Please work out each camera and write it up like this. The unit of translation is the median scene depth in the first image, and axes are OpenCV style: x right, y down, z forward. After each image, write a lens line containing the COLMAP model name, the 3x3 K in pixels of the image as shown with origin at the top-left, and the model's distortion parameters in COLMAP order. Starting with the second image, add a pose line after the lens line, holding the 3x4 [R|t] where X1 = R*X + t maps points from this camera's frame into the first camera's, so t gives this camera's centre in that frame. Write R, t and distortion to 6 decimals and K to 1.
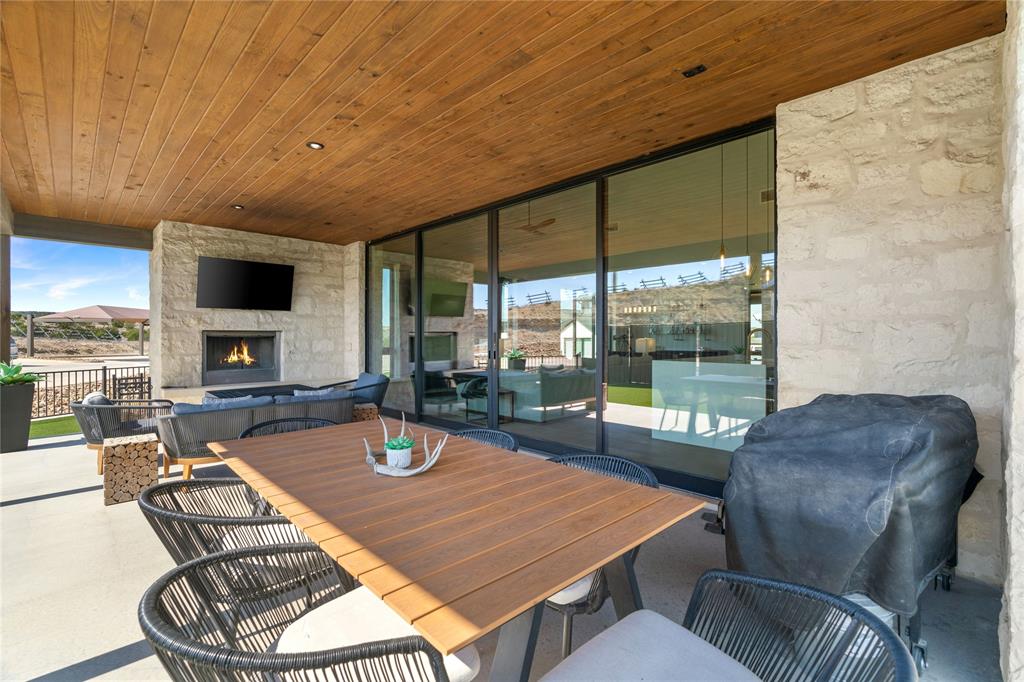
lens RADIAL K [[463.4, 0, 513.5], [0, 463.4, 336.2], [0, 0, 1]] dist [-0.012592, 0.004587]
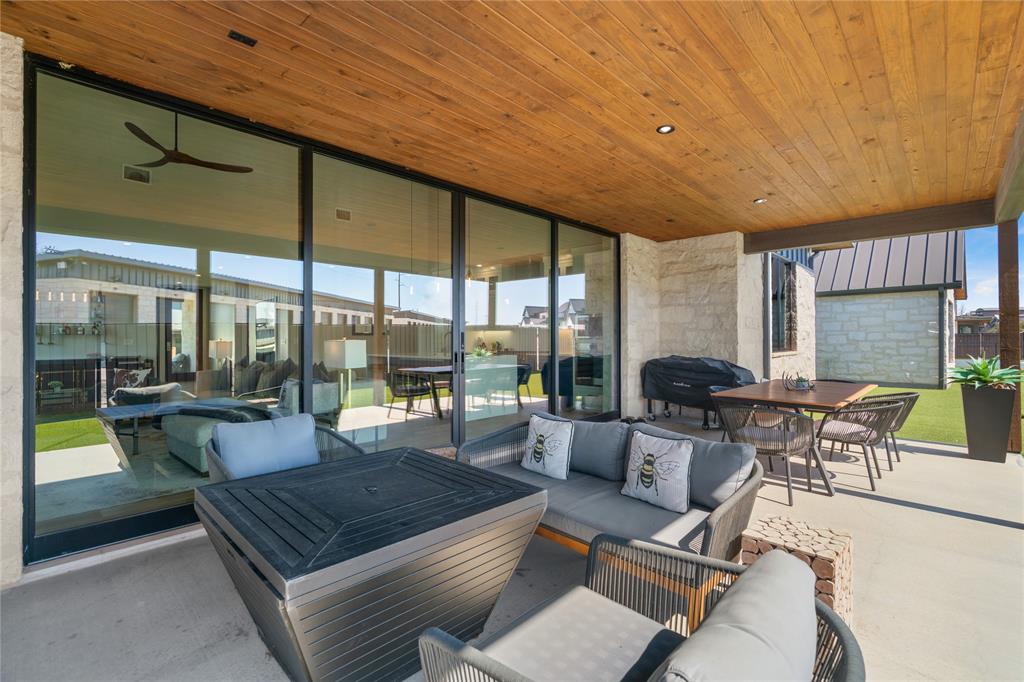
lens RADIAL K [[463.4, 0, 518.7], [0, 463.4, 336.5], [0, 0, 1]] dist [-0.012592, 0.004587]
pose [[-0.053486, 0.003038, 0.998564, -1.193183], [0.004384, 0.999986, -0.002807, 0.003796], [-0.998559, 0.004228, -0.053499, 1.201162]]
